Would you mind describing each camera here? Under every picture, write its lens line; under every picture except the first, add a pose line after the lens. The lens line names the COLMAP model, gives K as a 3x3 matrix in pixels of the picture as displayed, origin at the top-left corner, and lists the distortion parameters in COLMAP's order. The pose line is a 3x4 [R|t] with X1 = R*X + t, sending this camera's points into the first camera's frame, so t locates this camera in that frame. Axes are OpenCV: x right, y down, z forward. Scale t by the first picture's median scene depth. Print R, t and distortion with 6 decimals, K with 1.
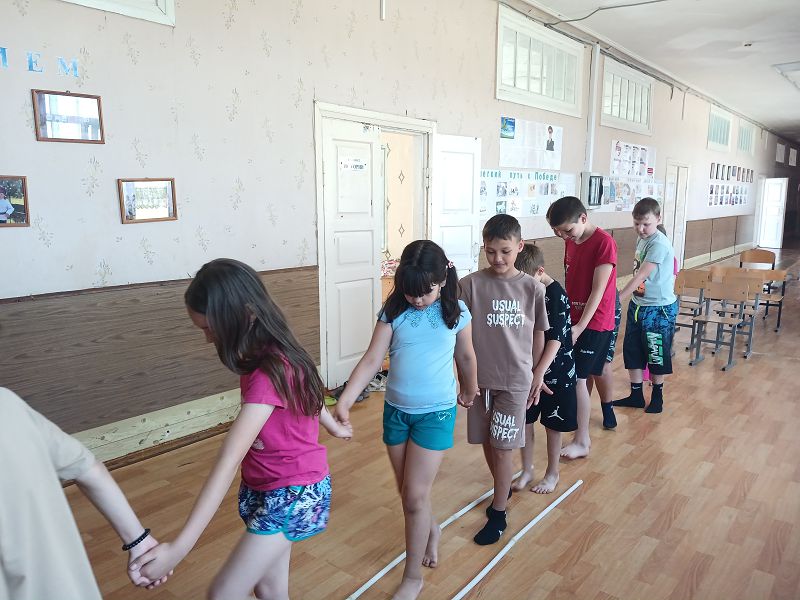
lens RADIAL K [[621.5, 0, 400.0], [0, 621.5, 300.0], [0, 0, 1]] dist [-0.001487, 0.000256]
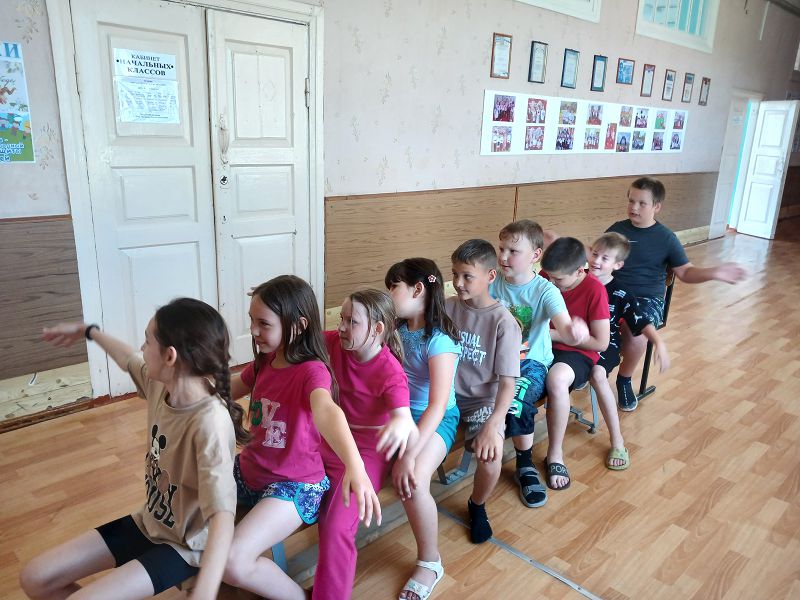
lens RADIAL K [[643.9, 0, 400.0], [0, 643.9, 300.0], [0, 0, 1]] dist [0.033219, -0.002485]
pose [[0.994956, 0.063816, -0.077402, 0.219987], [-0.056252, 0.993766, 0.096255, -0.043272], [0.083062, -0.091415, 0.992343, 0.270956]]
